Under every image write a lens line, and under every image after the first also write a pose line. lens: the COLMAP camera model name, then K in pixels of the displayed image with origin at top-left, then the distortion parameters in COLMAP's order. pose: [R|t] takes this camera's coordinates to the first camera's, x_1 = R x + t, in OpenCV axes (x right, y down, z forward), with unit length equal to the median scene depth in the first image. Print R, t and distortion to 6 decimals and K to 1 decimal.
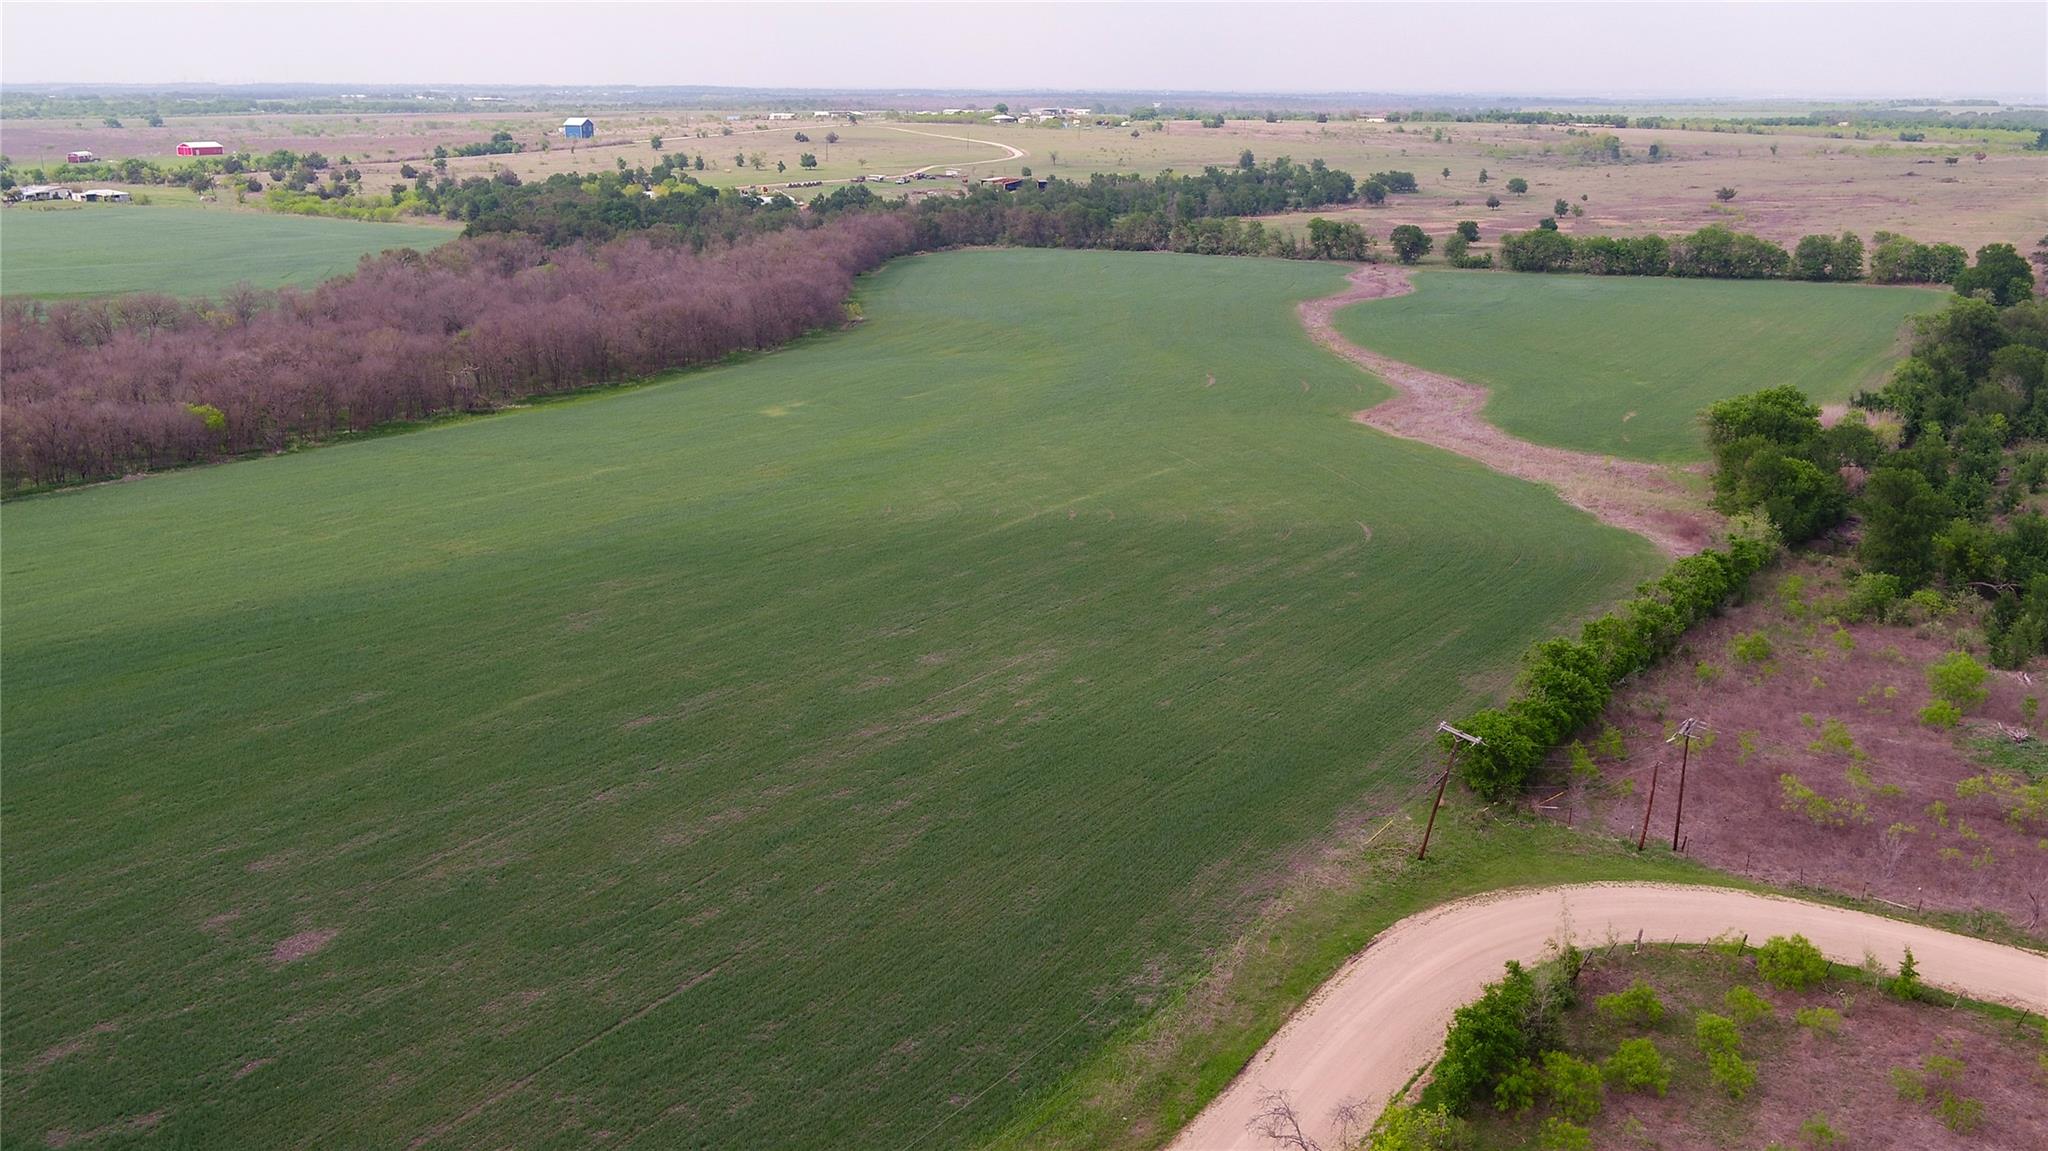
lens RADIAL K [[1833.9, 0, 1024.0], [0, 1833.9, 575.5], [0, 0, 1]] dist [-0.007216, 0.001741]
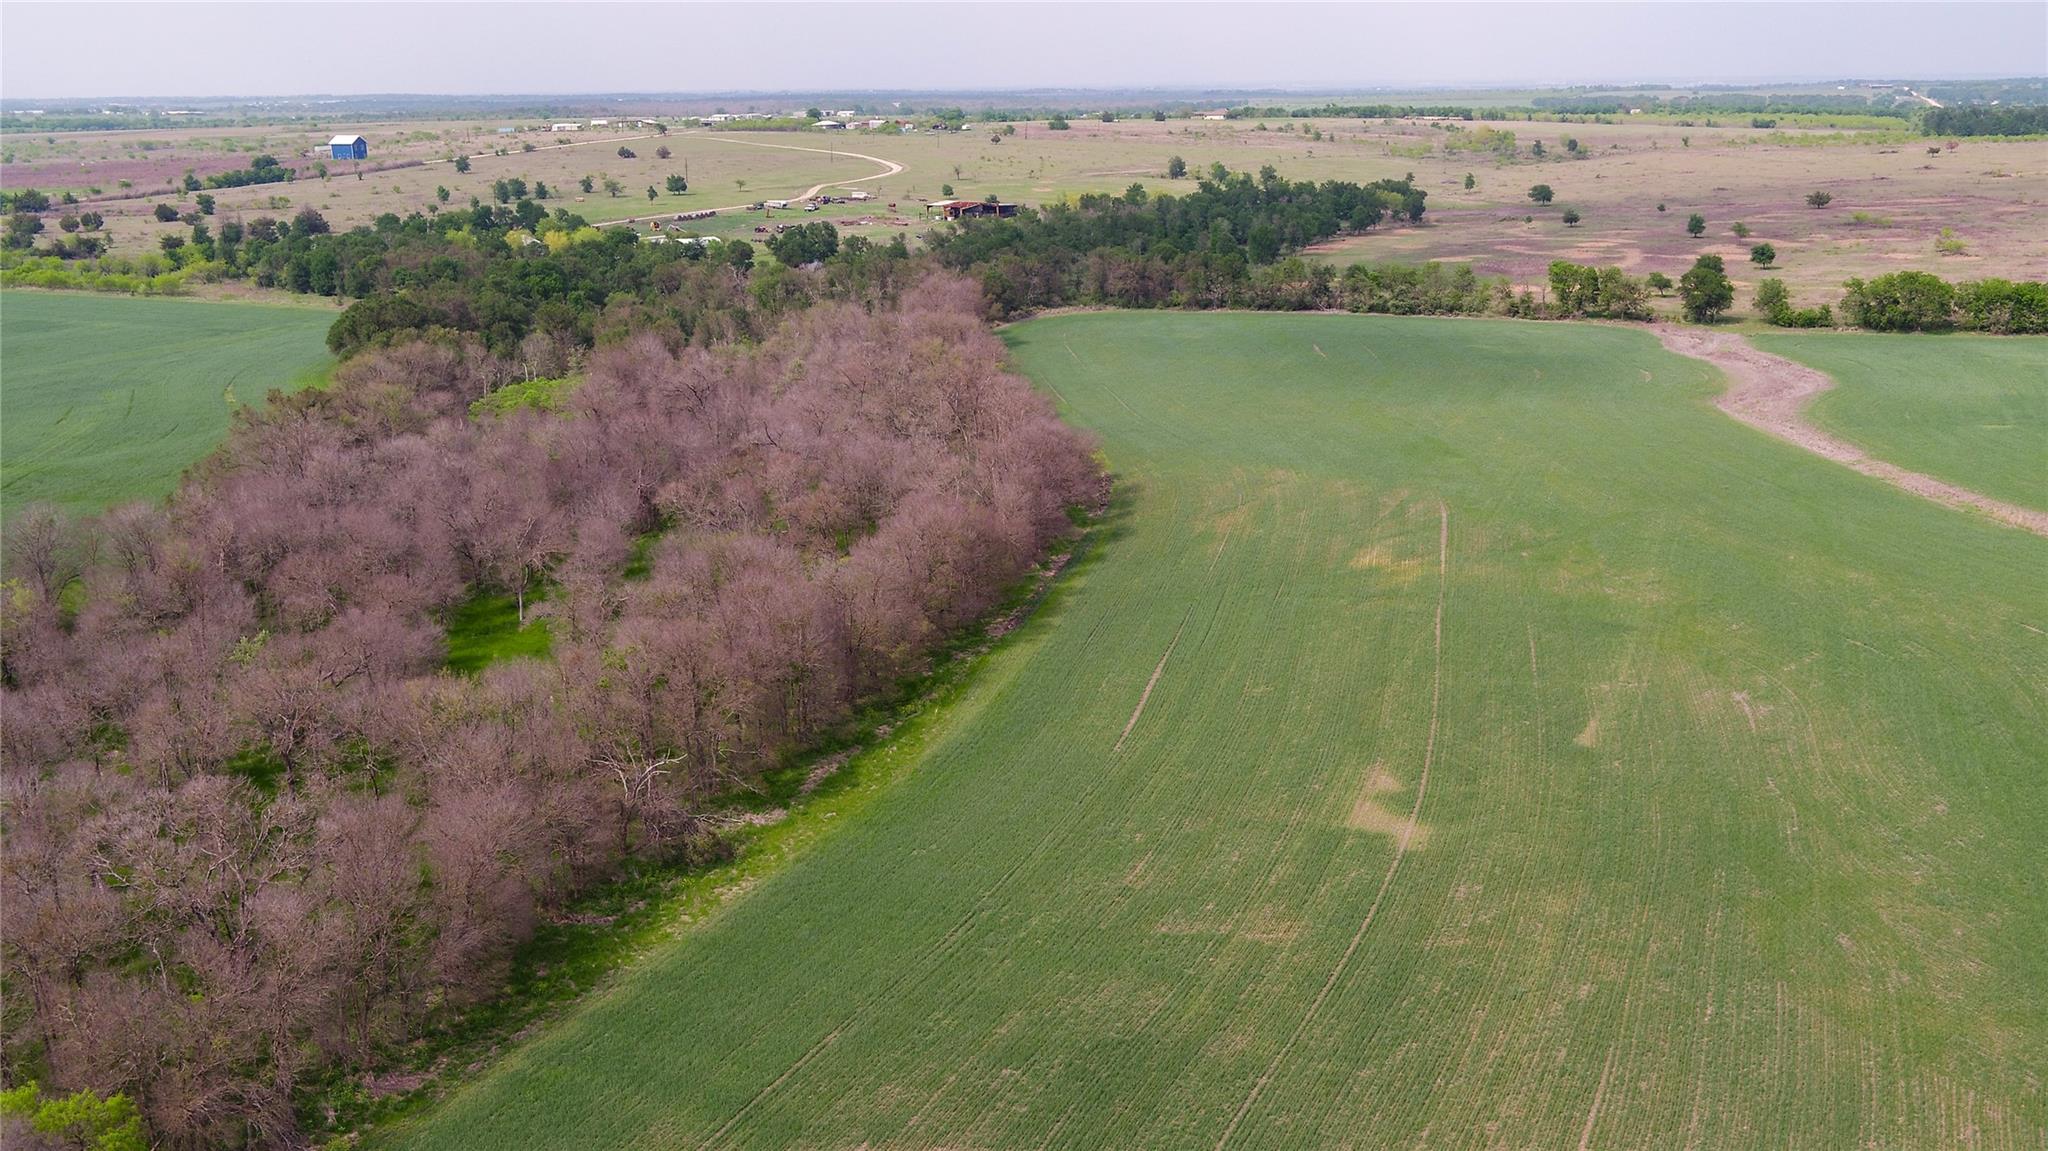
lens RADIAL K [[1740.7, 0, 1024.0], [0, 1740.7, 575.5], [0, 0, 1]] dist [-0.005965, 0.005455]
pose [[0.985361, -0.062536, 0.158600, -0.116341], [0.060392, 0.998007, 0.018306, -0.065599], [-0.159429, -0.008460, 0.987173, 0.238938]]
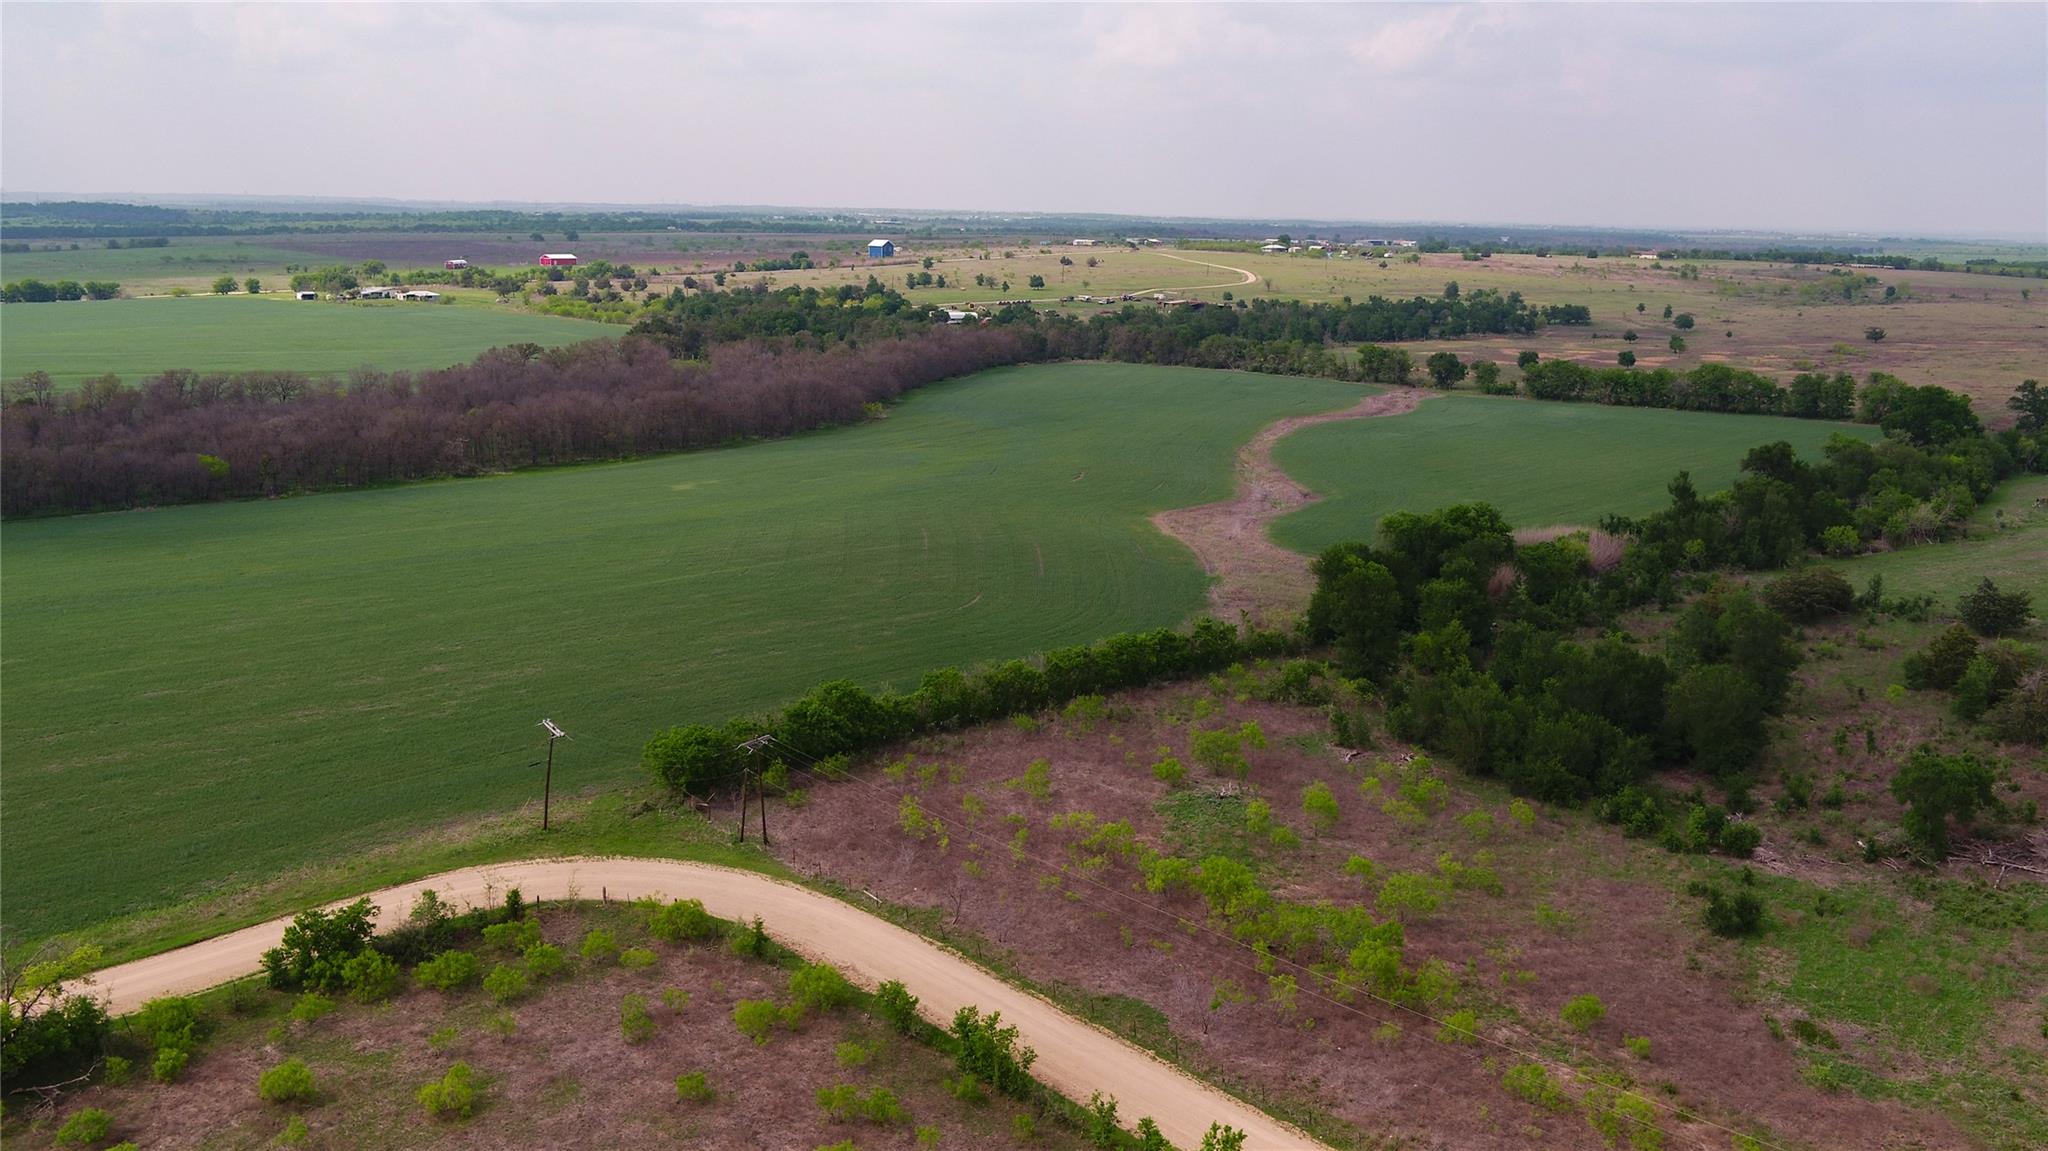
lens RADIAL K [[1732.1, 0, 1024.0], [0, 1732.1, 575.5], [0, 0, 1]] dist [-0.007193, -0.004594]
pose [[0.975076, 0.059381, -0.213775, 0.129370], [-0.071257, 0.996289, -0.048279, 0.002605], [0.210115, 0.062309, 0.975689, -0.016236]]
